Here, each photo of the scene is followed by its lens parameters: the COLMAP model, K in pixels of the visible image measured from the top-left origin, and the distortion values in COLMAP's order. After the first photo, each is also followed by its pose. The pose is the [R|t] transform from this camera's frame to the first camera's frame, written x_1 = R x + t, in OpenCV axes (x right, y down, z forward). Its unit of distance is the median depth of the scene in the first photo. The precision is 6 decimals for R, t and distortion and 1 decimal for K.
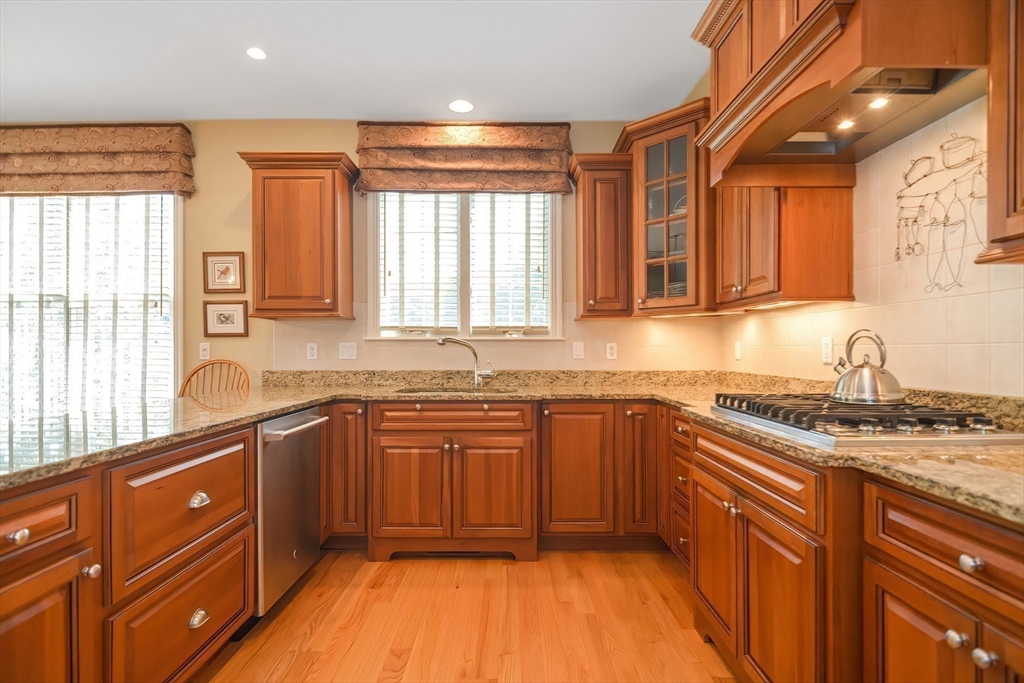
lens RADIAL K [[506.3, 0, 509.1], [0, 506.3, 348.9], [0, 0, 1]] dist [-0.000099, -0.014207]
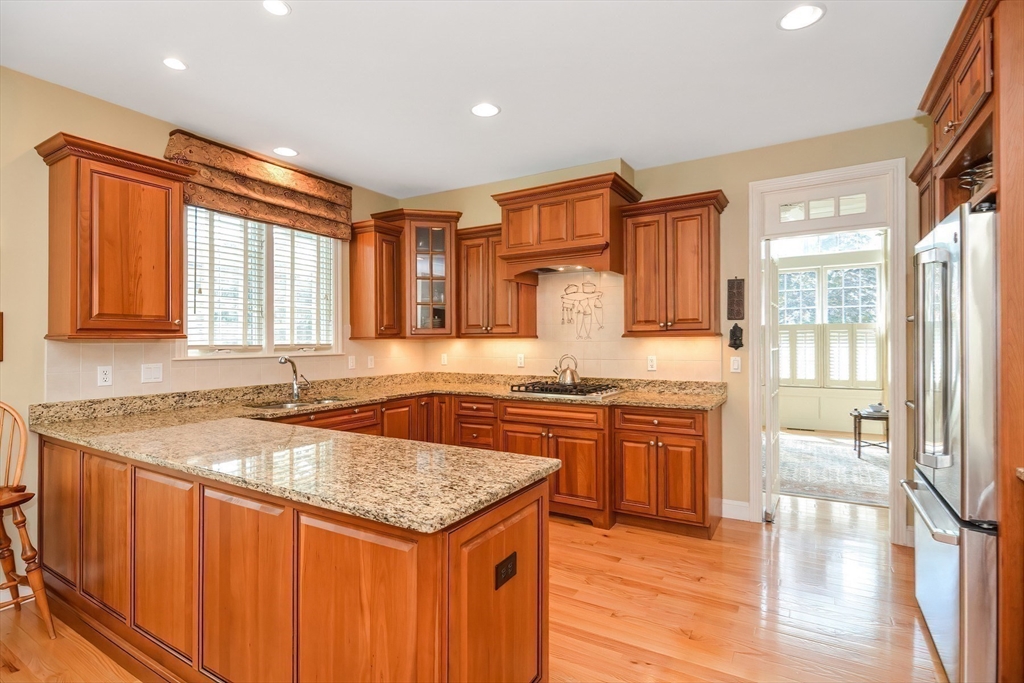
lens RADIAL K [[494.4, 0, 517.8], [0, 494.4, 339.5], [0, 0, 1]] dist [0.000641, -0.000044]
pose [[0.511414, 0.001000, 0.859334, -0.772505], [0.001289, 0.999997, -0.001931, -0.055324], [-0.859334, 0.002096, 0.511411, -0.014020]]
